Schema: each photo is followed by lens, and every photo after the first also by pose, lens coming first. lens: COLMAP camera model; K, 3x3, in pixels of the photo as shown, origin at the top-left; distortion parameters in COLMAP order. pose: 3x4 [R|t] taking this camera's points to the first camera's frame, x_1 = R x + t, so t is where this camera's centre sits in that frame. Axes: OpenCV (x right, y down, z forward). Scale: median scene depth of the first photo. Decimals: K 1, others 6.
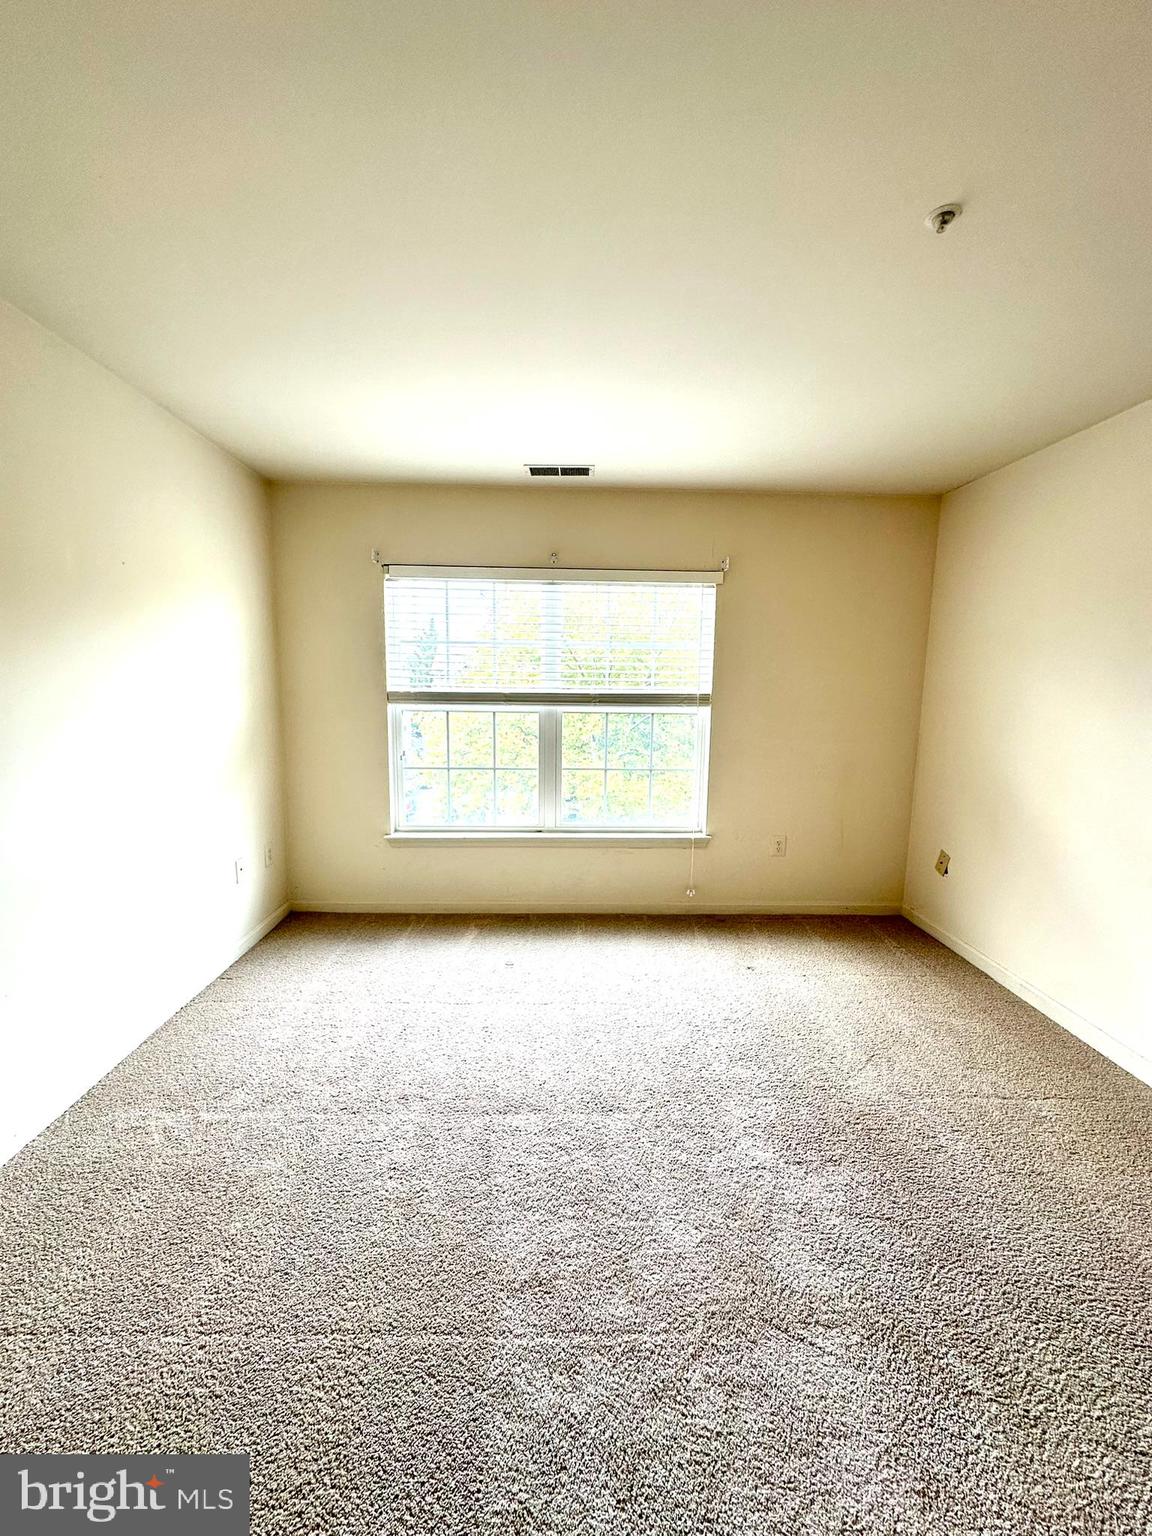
lens RADIAL K [[612.8, 0, 576.4], [0, 612.8, 769.8], [0, 0, 1]] dist [-0.002862, 0.001350]
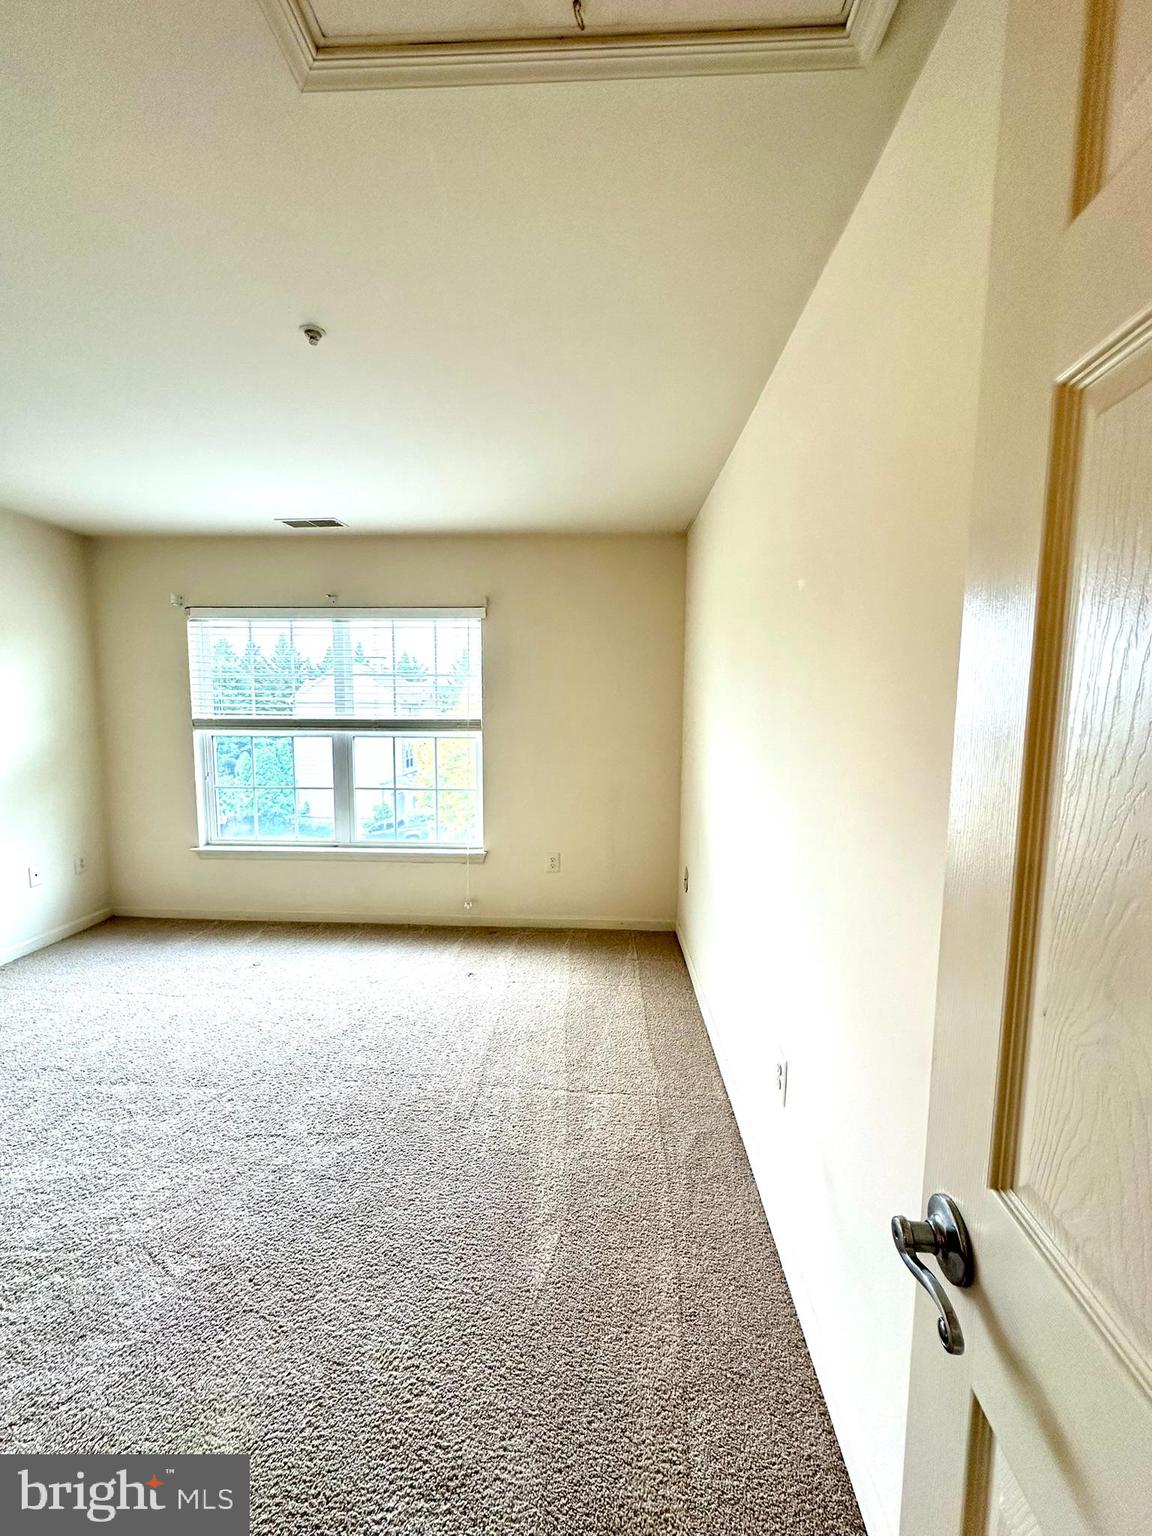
lens RADIAL K [[612.8, 0, 577.5], [0, 612.8, 769.6], [0, 0, 1]] dist [-0.002862, 0.001350]
pose [[0.997032, 0.000626, -0.076989, 0.473026], [-0.003927, 0.999079, -0.042725, 0.009994], [0.076892, 0.042901, 0.996116, -0.057749]]
